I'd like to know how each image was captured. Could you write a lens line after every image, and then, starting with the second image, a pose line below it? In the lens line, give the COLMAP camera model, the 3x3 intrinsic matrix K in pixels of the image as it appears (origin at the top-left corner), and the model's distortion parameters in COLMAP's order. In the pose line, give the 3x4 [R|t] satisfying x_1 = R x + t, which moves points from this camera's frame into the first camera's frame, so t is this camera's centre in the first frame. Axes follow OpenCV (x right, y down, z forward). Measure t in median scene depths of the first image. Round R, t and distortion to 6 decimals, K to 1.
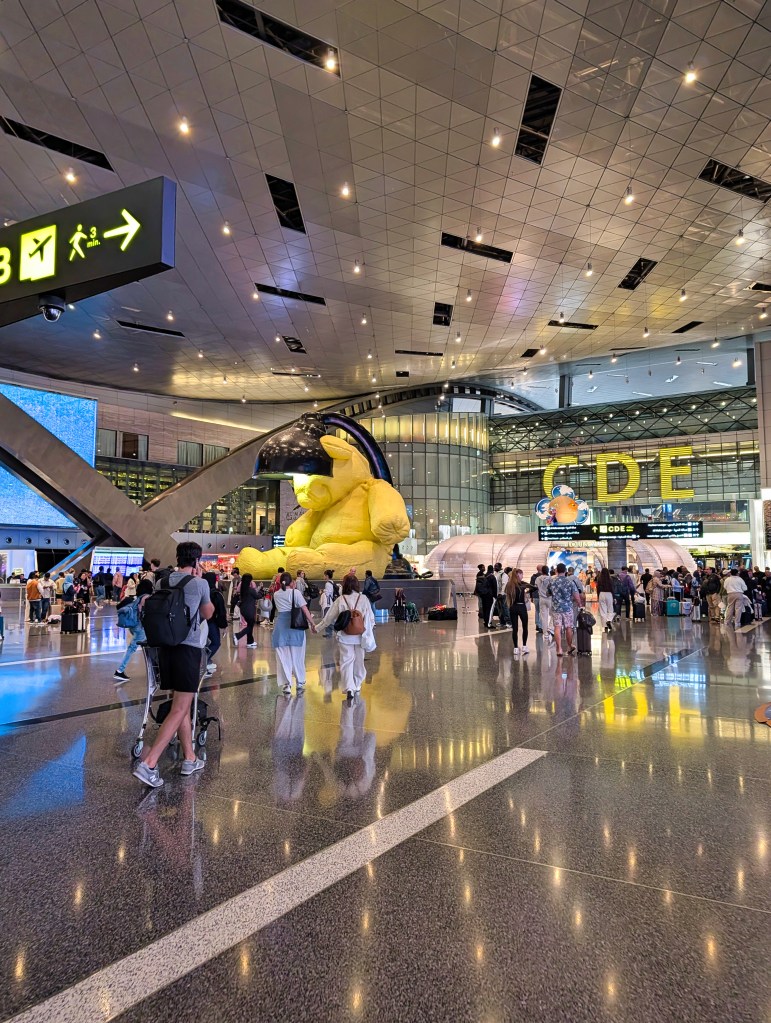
lens RADIAL K [[768.6, 0, 410.3], [0, 768.6, 511.6], [0, 0, 1]] dist [-0.012265, -0.003605]
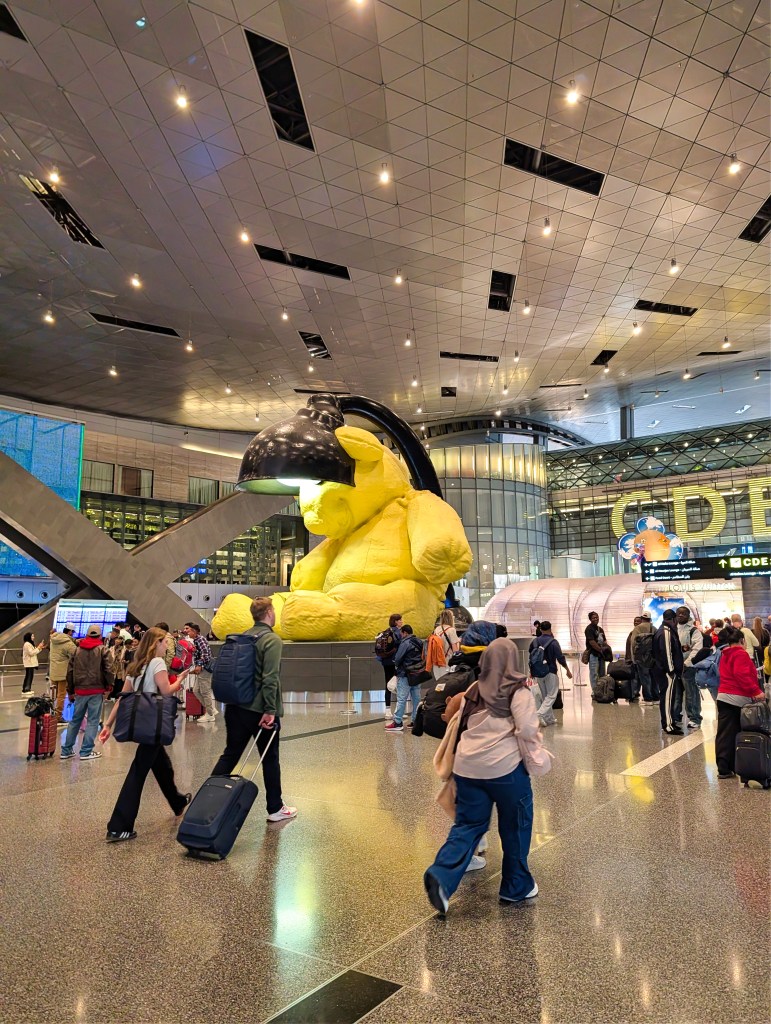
lens RADIAL K [[769.3, 0, 410.3], [0, 769.3, 512.1], [0, 0, 1]] dist [-0.012265, -0.003605]
pose [[0.998115, -0.021547, -0.057466, -0.007467], [0.017413, 0.997289, -0.071488, 0.014932], [0.058850, 0.070353, 0.995785, 0.182725]]
